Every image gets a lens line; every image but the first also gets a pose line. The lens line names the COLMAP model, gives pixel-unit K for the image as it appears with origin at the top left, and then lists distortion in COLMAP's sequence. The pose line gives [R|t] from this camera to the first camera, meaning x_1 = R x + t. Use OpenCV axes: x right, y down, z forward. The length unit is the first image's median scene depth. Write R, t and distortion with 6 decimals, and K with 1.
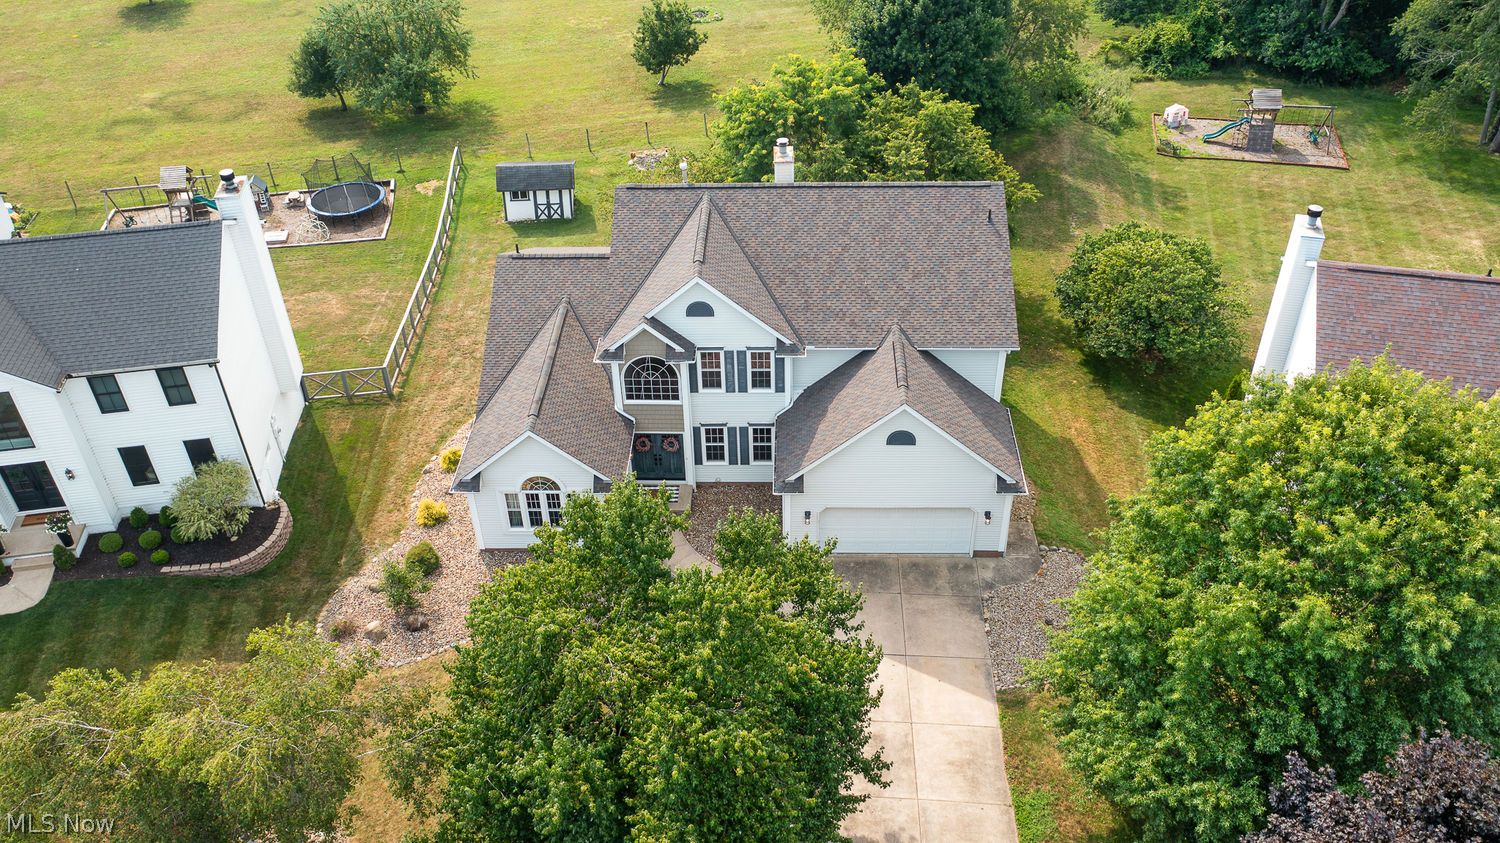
lens RADIAL K [[1120.1, 0, 754.3], [0, 1120.1, 427.6], [0, 0, 1]] dist [0.005561, 0.001903]
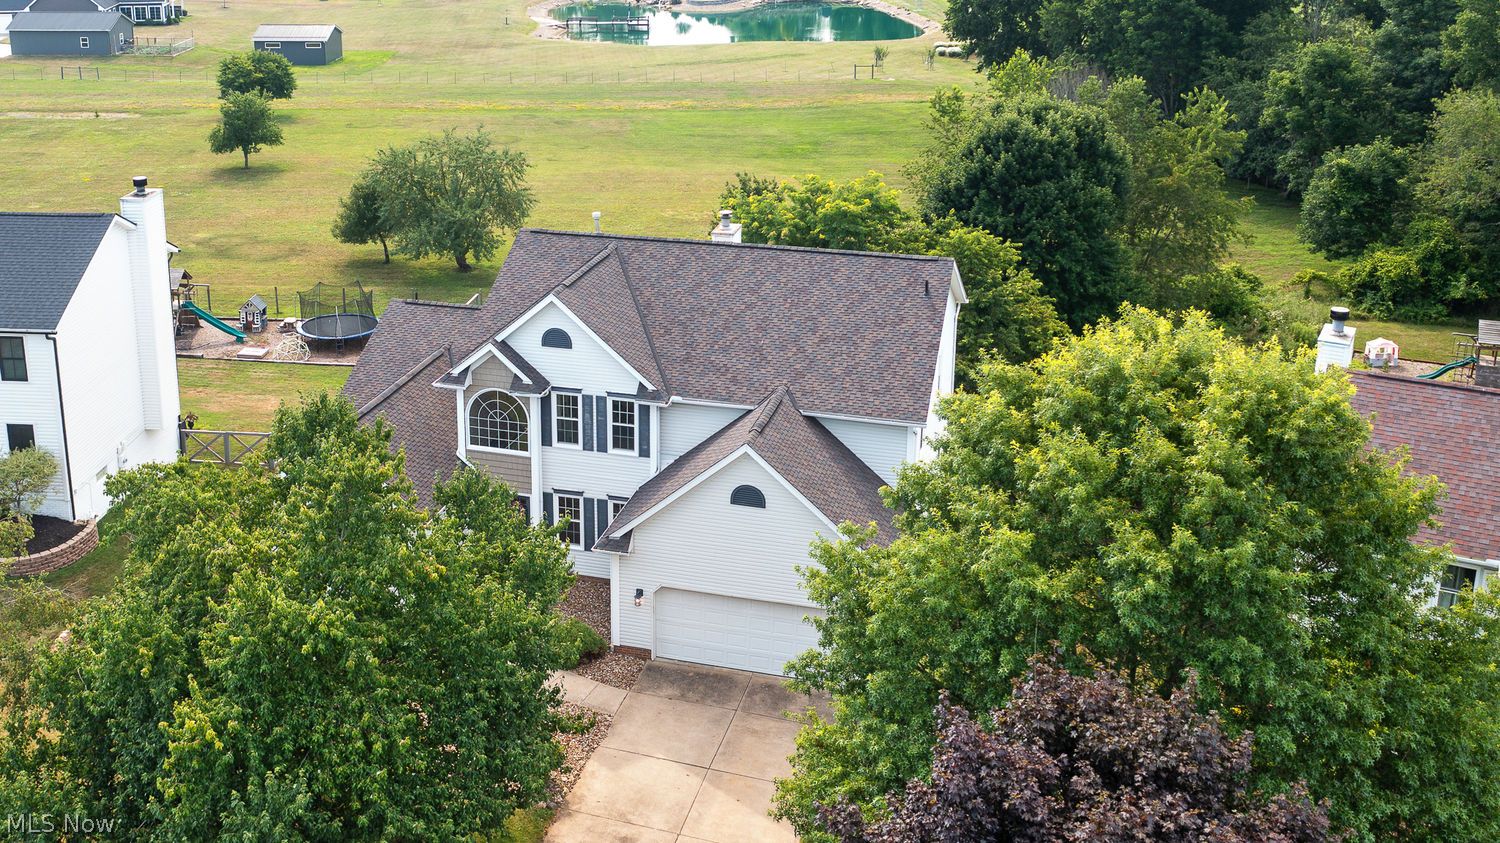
lens RADIAL K [[1536.3, 0, 746.9], [0, 1536.3, 418.4], [0, 0, 1]] dist [0.008232, 0.000000]
pose [[0.964500, 0.093119, -0.247120, 0.378891], [-0.173143, 0.929555, -0.325498, 0.302827], [0.199402, 0.356730, 0.912679, -0.039928]]
